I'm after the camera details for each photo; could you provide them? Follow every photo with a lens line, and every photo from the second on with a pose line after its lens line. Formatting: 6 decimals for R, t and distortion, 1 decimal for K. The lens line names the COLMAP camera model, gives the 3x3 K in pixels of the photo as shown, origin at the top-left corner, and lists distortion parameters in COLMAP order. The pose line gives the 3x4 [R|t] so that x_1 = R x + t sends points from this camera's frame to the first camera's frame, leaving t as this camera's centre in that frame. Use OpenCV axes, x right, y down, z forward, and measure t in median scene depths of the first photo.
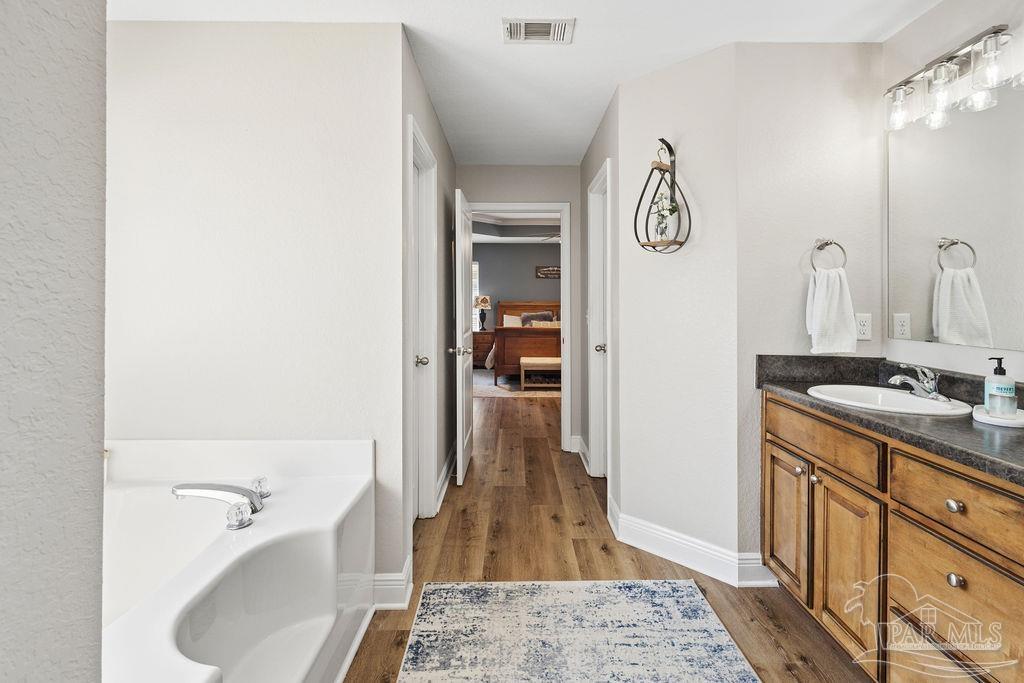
lens RADIAL K [[483.4, 0, 513.8], [0, 483.4, 302.2], [0, 0, 1]] dist [0.000459, -0.001124]
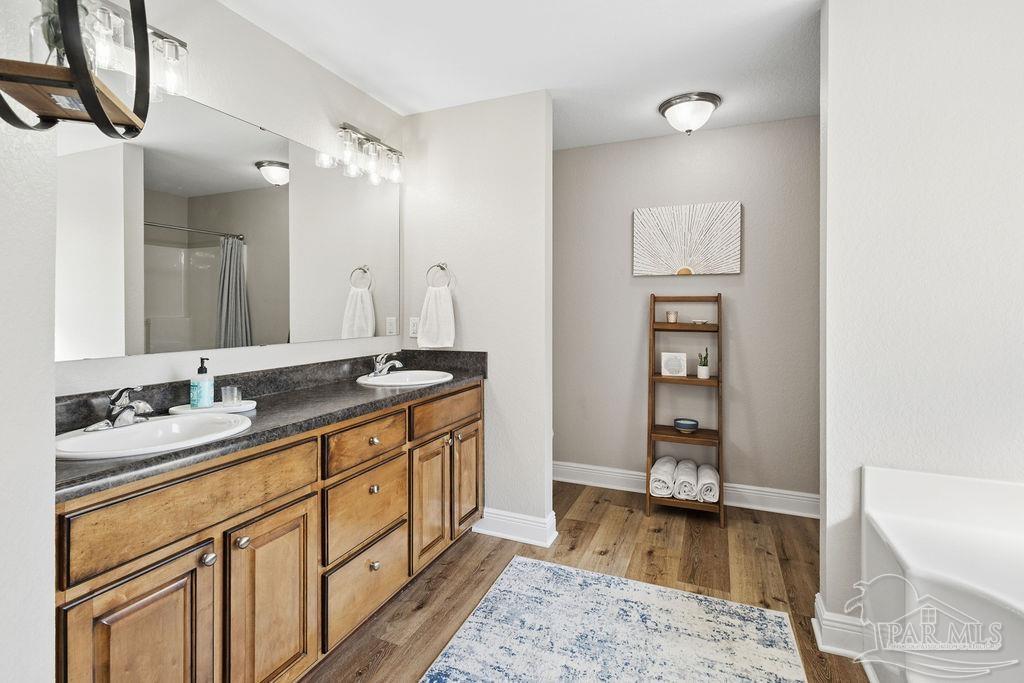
lens RADIAL K [[482.3, 0, 509.9], [0, 482.3, 308.0], [0, 0, 1]] dist [0.001826, -0.000336]
pose [[-0.916644, -0.000070, 0.399704, -0.046429], [0.000731, 0.999998, 0.001852, 0.000605], [-0.399703, 0.001990, -0.916643, 1.231654]]
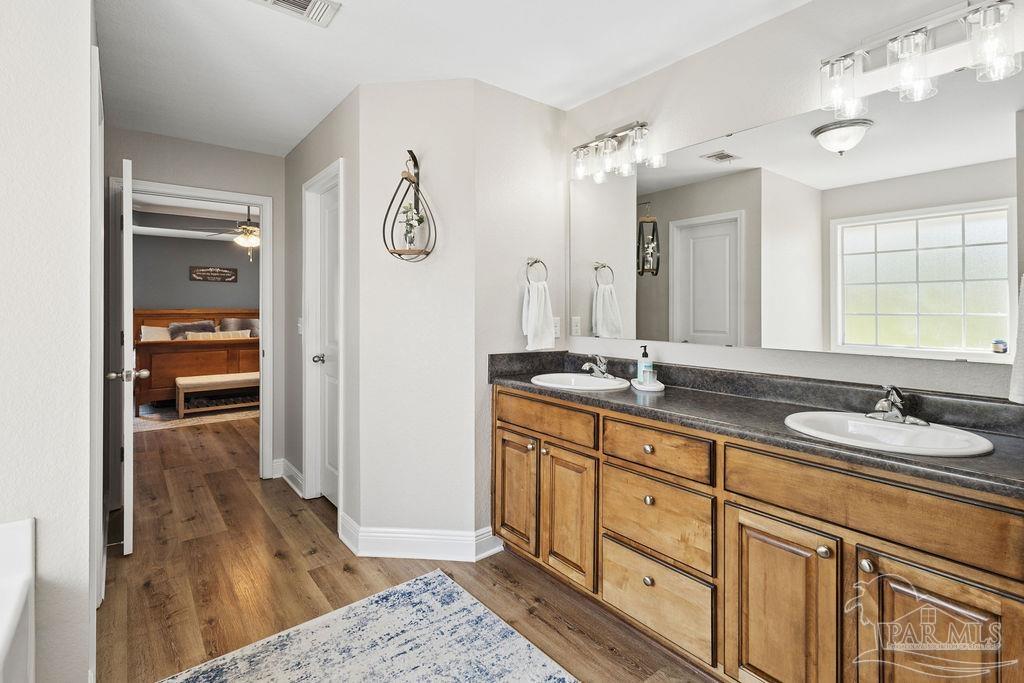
lens RADIAL K [[482.3, 0, 509.9], [0, 482.3, 308.0], [0, 0, 1]] dist [0.001826, -0.000336]
pose [[0.783923, -0.002429, 0.620854, -0.173620], [0.003449, 0.999994, -0.000442, -0.001548], [-0.620849, 0.002488, 0.783926, 0.066951]]
